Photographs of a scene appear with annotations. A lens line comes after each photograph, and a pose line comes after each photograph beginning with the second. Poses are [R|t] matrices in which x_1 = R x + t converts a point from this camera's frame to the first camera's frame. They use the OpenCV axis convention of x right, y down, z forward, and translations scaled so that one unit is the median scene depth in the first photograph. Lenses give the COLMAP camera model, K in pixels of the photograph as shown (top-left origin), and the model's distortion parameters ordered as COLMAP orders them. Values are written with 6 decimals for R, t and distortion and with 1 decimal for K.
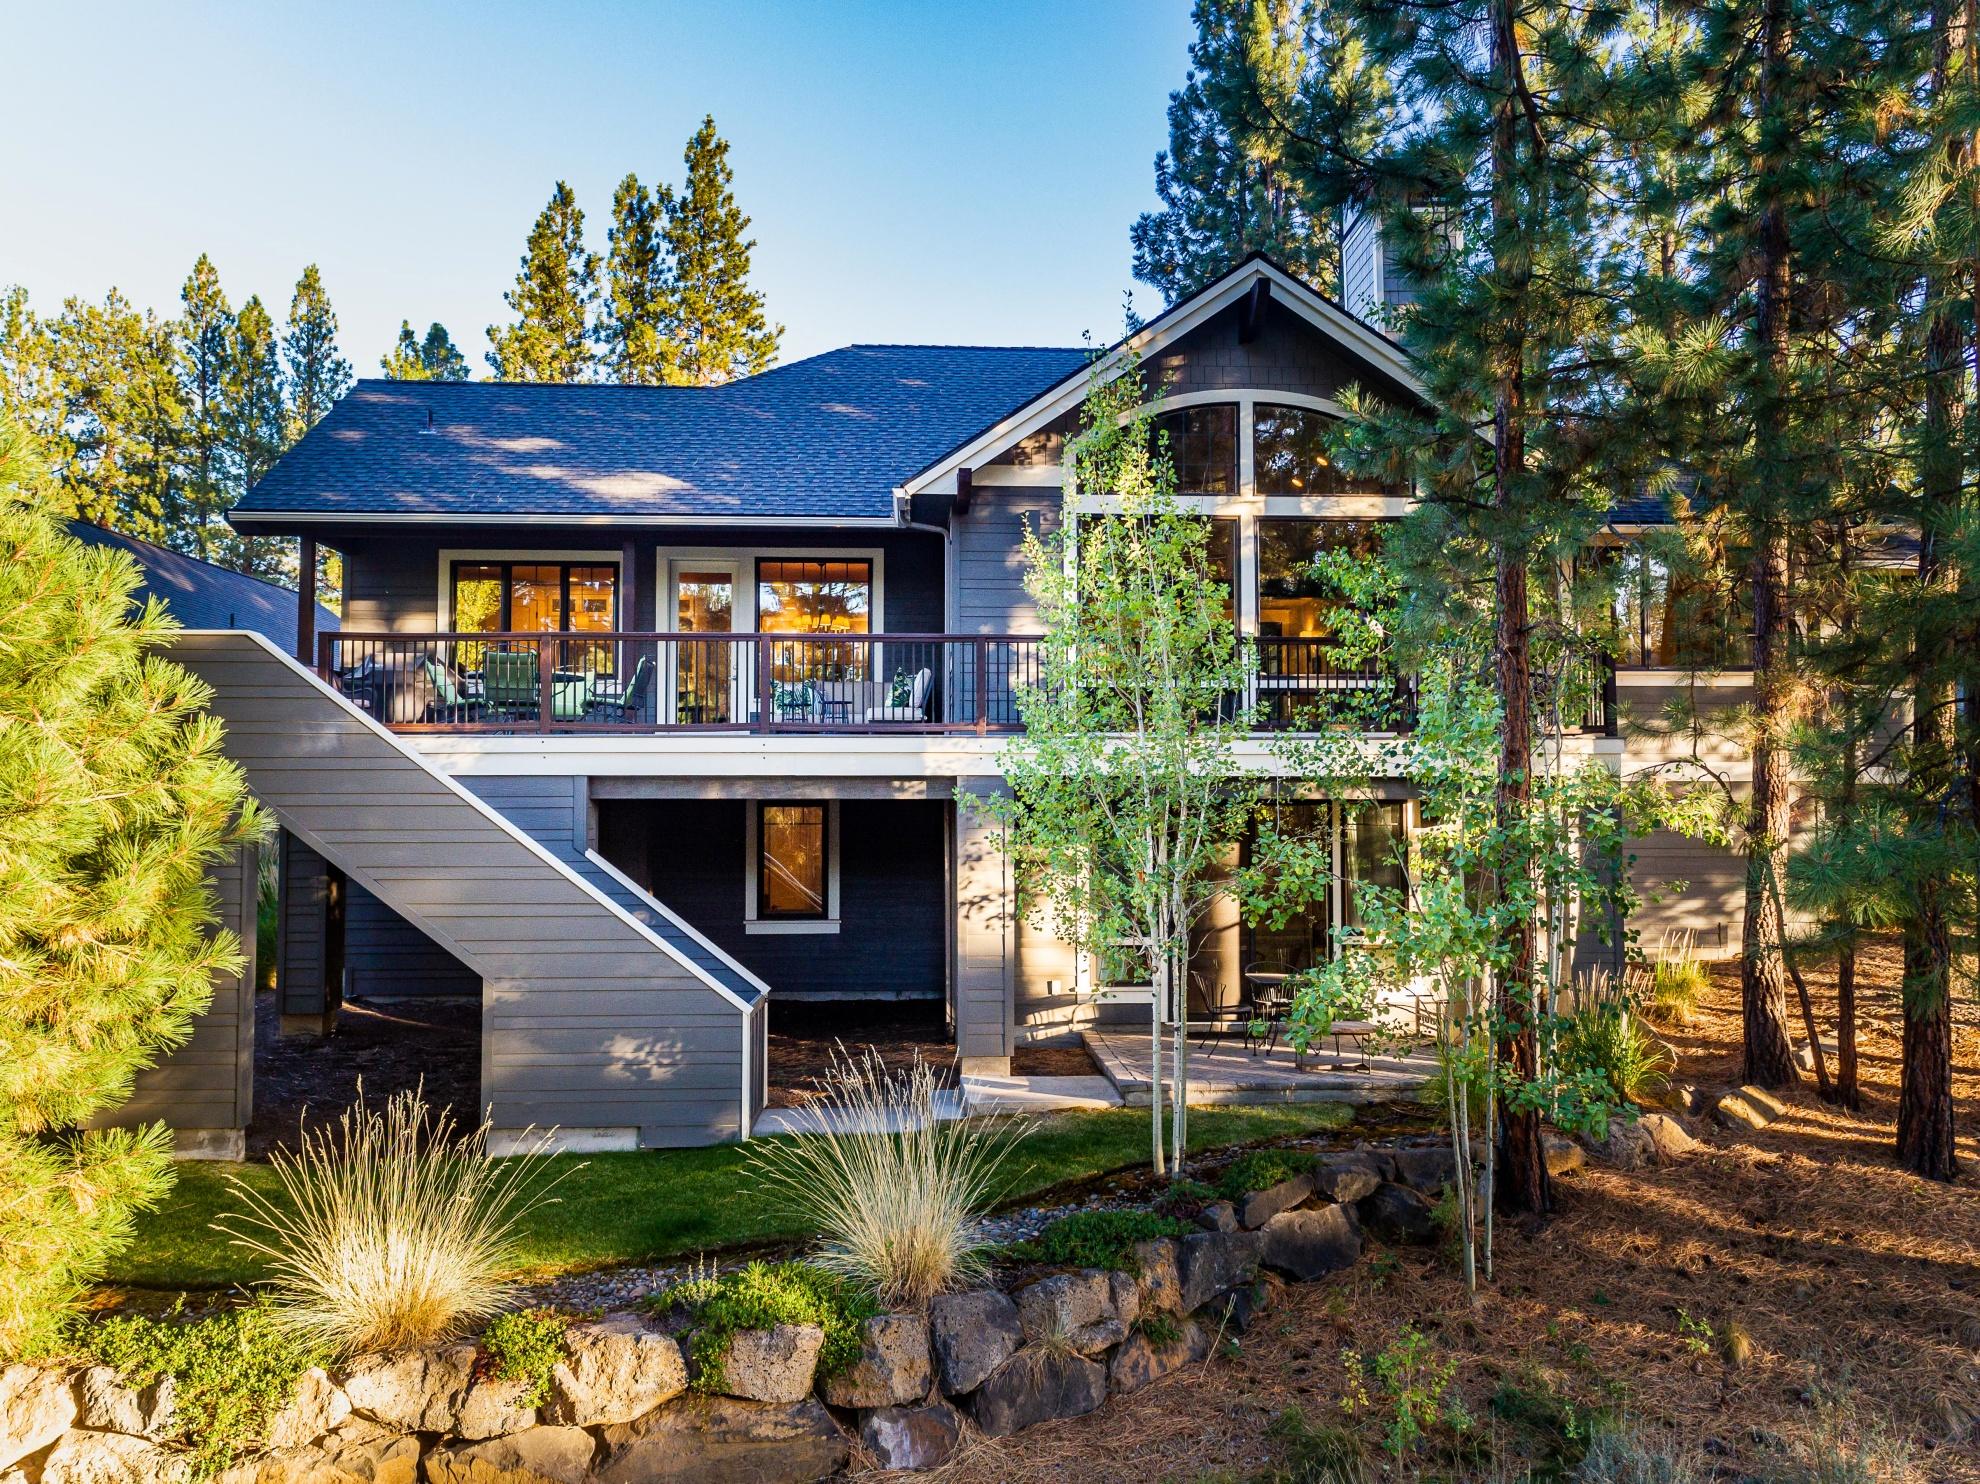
lens RADIAL K [[1513.1, 0, 980.0], [0, 1513.1, 740.4], [0, 0, 1]] dist [0.001554, 0.013522]
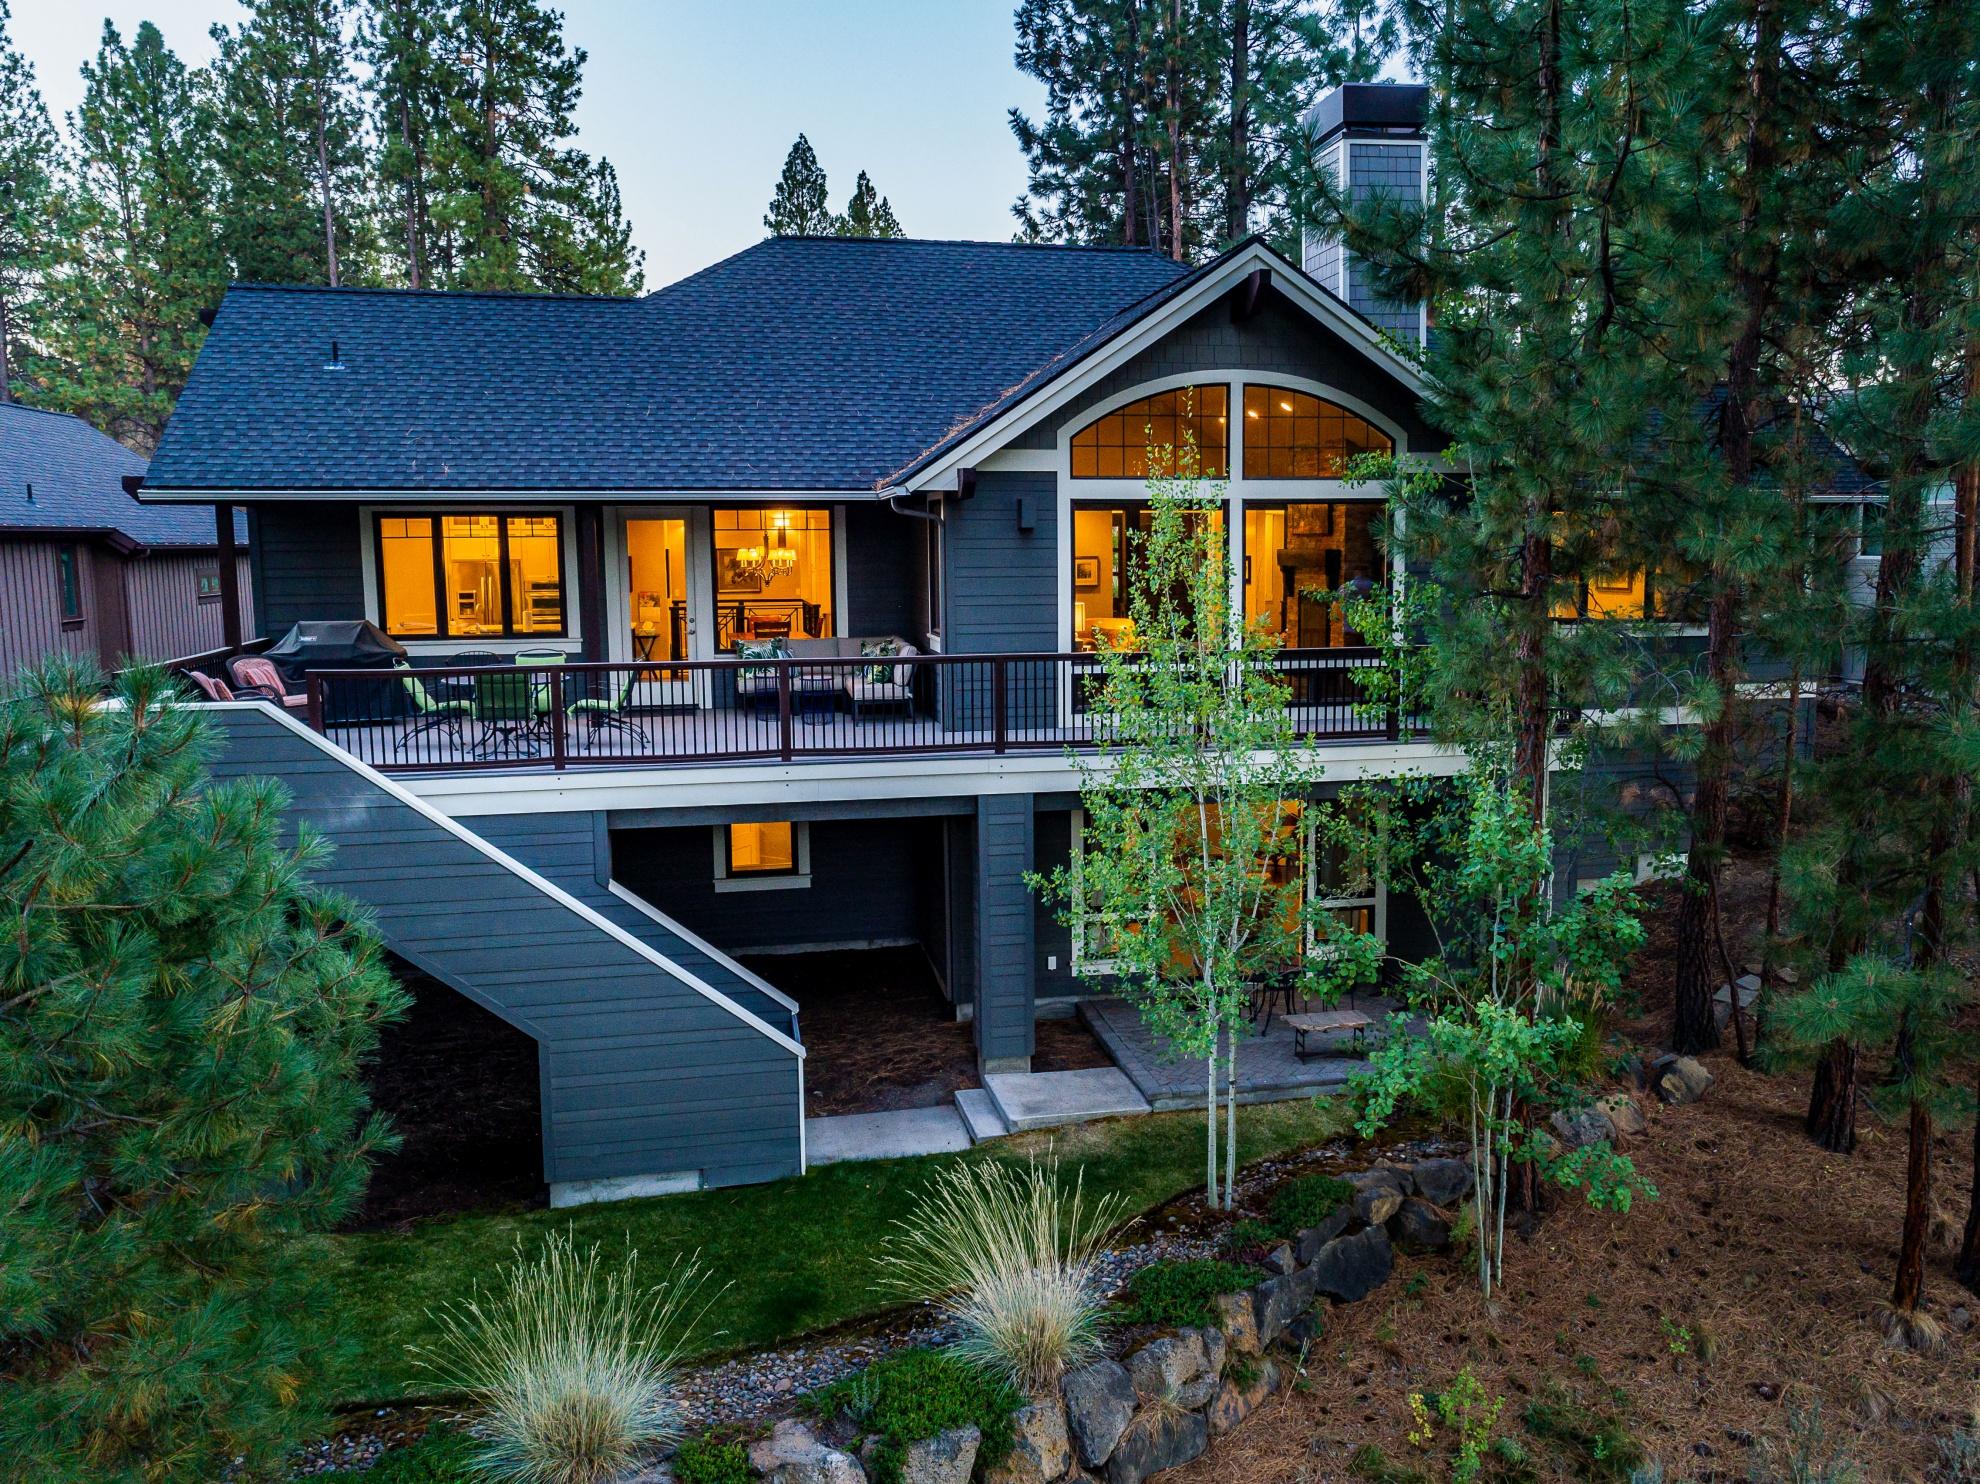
lens RADIAL K [[1601.0, 0, 1045.9], [0, 1601.0, 745.1], [0, 0, 1]] dist [0.005725, 0.010177]
pose [[0.985963, -0.029044, 0.164420, -0.189847], [-0.000160, 0.984590, 0.174880, -0.257409], [-0.166966, -0.172452, 0.970764, -0.064194]]
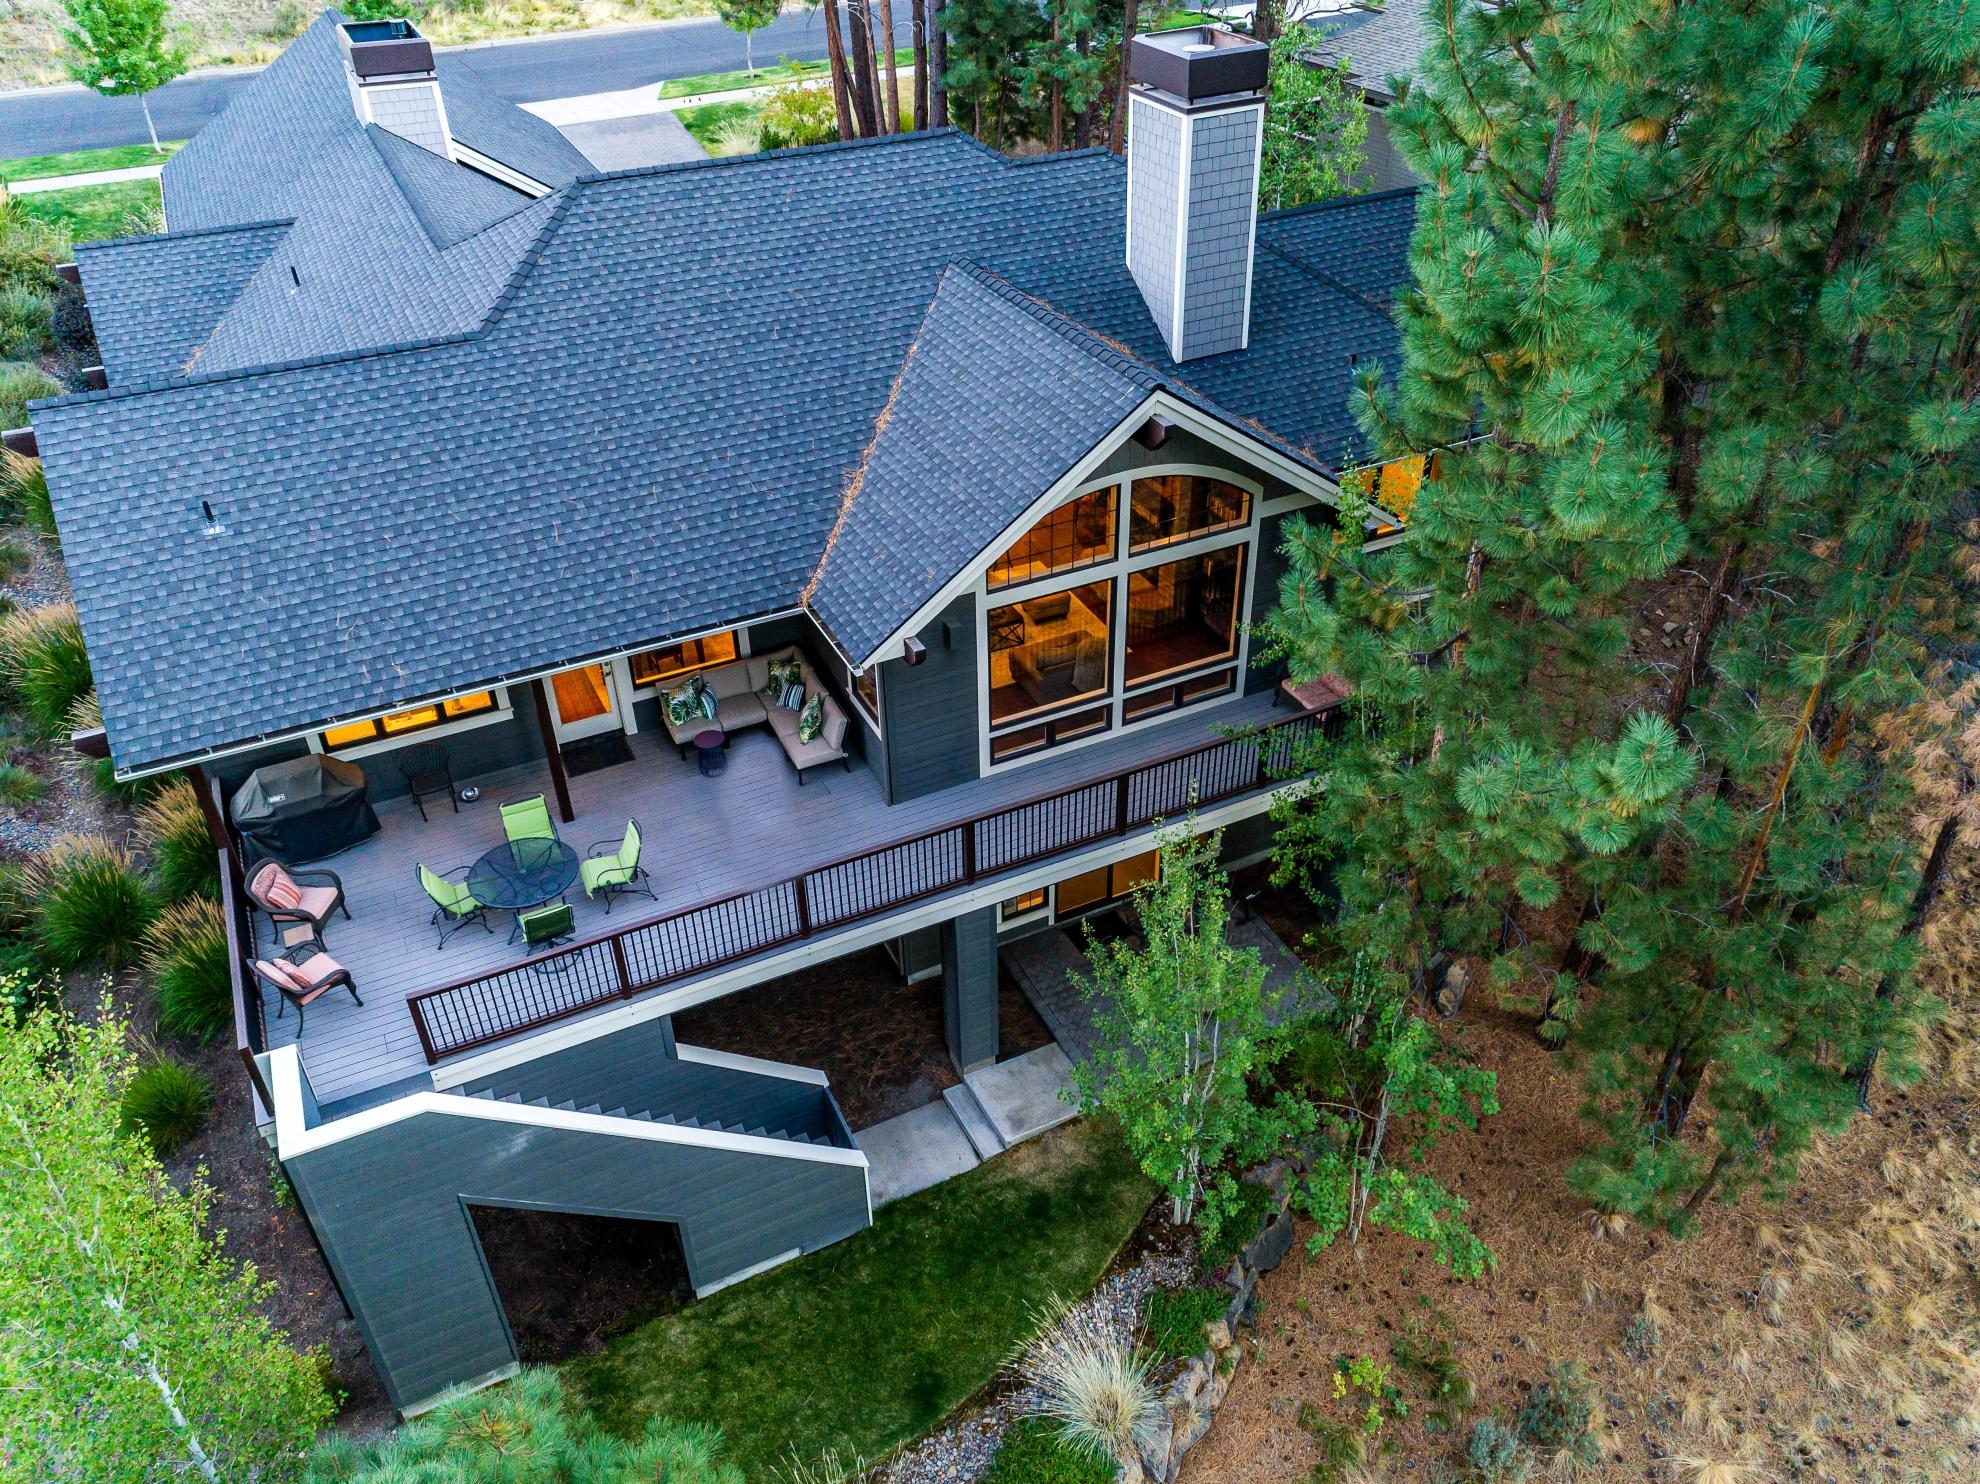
lens RADIAL K [[1513.1, 0, 989.8], [0, 1513.1, 730.7], [0, 0, 1]] dist [0.001554, 0.013522]
pose [[0.917059, -0.245814, 0.313971, -0.445735], [-0.003791, 0.781976, 0.623296, -1.136550], [-0.398733, -0.572790, 0.716187, 0.235666]]
